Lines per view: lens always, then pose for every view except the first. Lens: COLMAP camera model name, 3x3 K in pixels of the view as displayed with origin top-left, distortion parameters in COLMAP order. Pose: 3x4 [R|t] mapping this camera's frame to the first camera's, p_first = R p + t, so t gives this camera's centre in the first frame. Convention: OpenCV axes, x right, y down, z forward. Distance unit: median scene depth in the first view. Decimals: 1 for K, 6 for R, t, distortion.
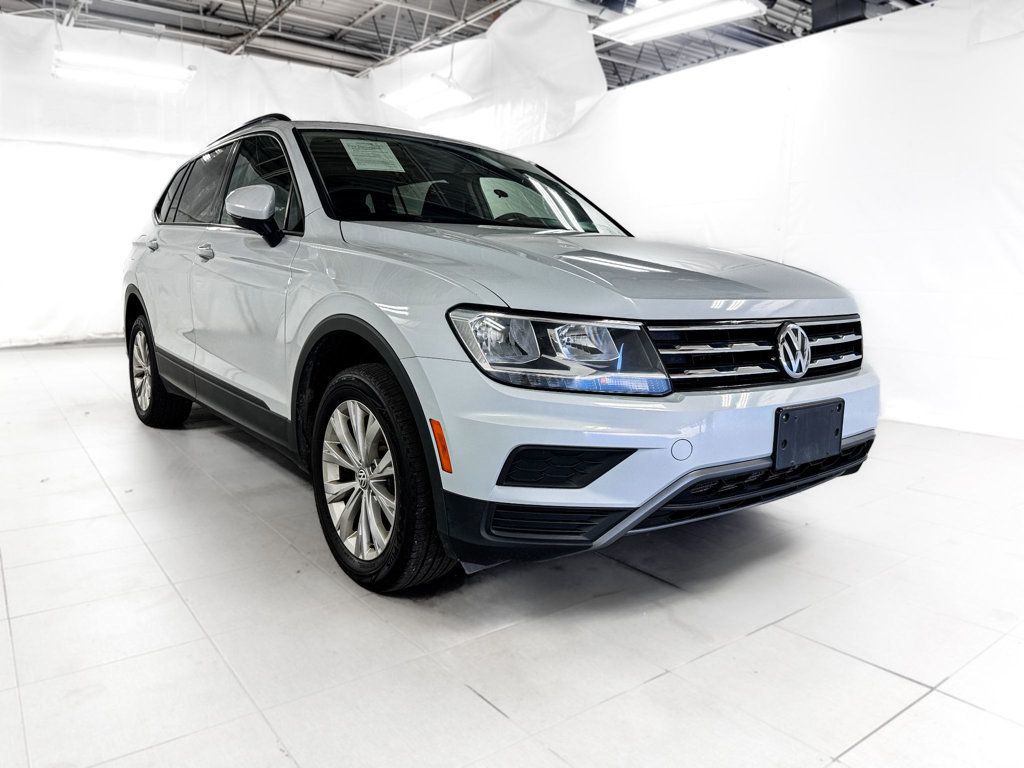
lens RADIAL K [[720.5, 0, 531.8], [0, 720.5, 384.3], [0, 0, 1]] dist [0.036155, -0.031127]
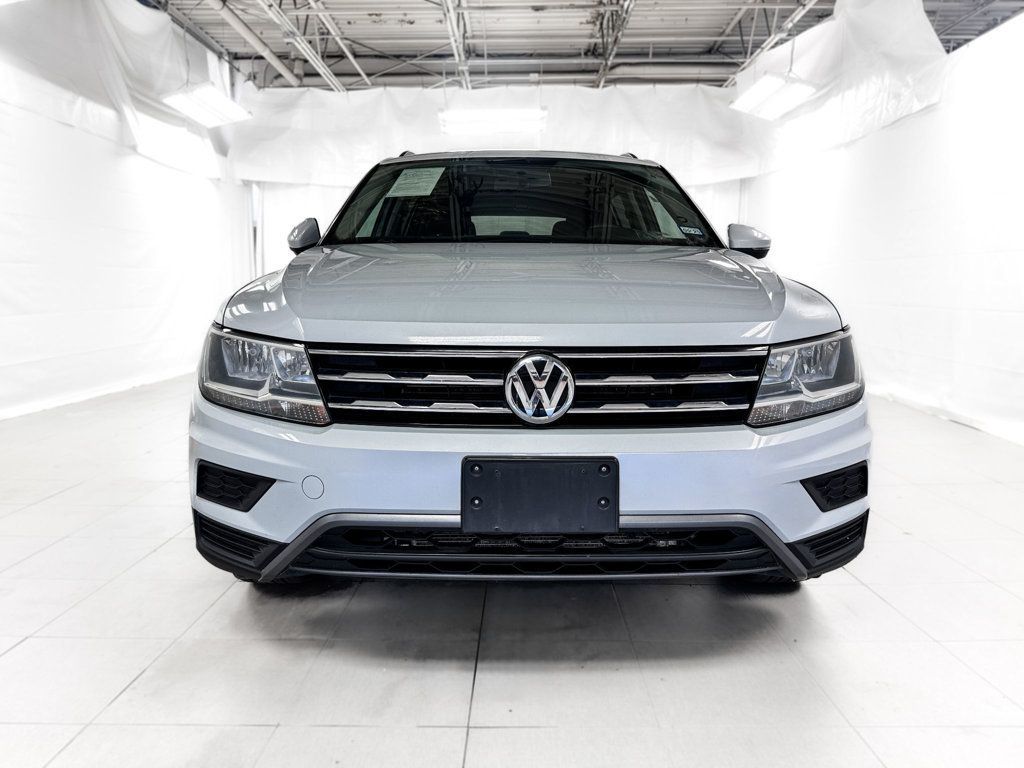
lens RADIAL K [[720.5, 0, 507.6], [0, 720.5, 381.6], [0, 0, 1]] dist [0.036155, -0.031127]
pose [[0.805805, 0.065569, -0.588540, 0.253697], [-0.078287, 0.996923, 0.003879, -0.017356], [0.586984, 0.042950, 0.808459, 0.112890]]
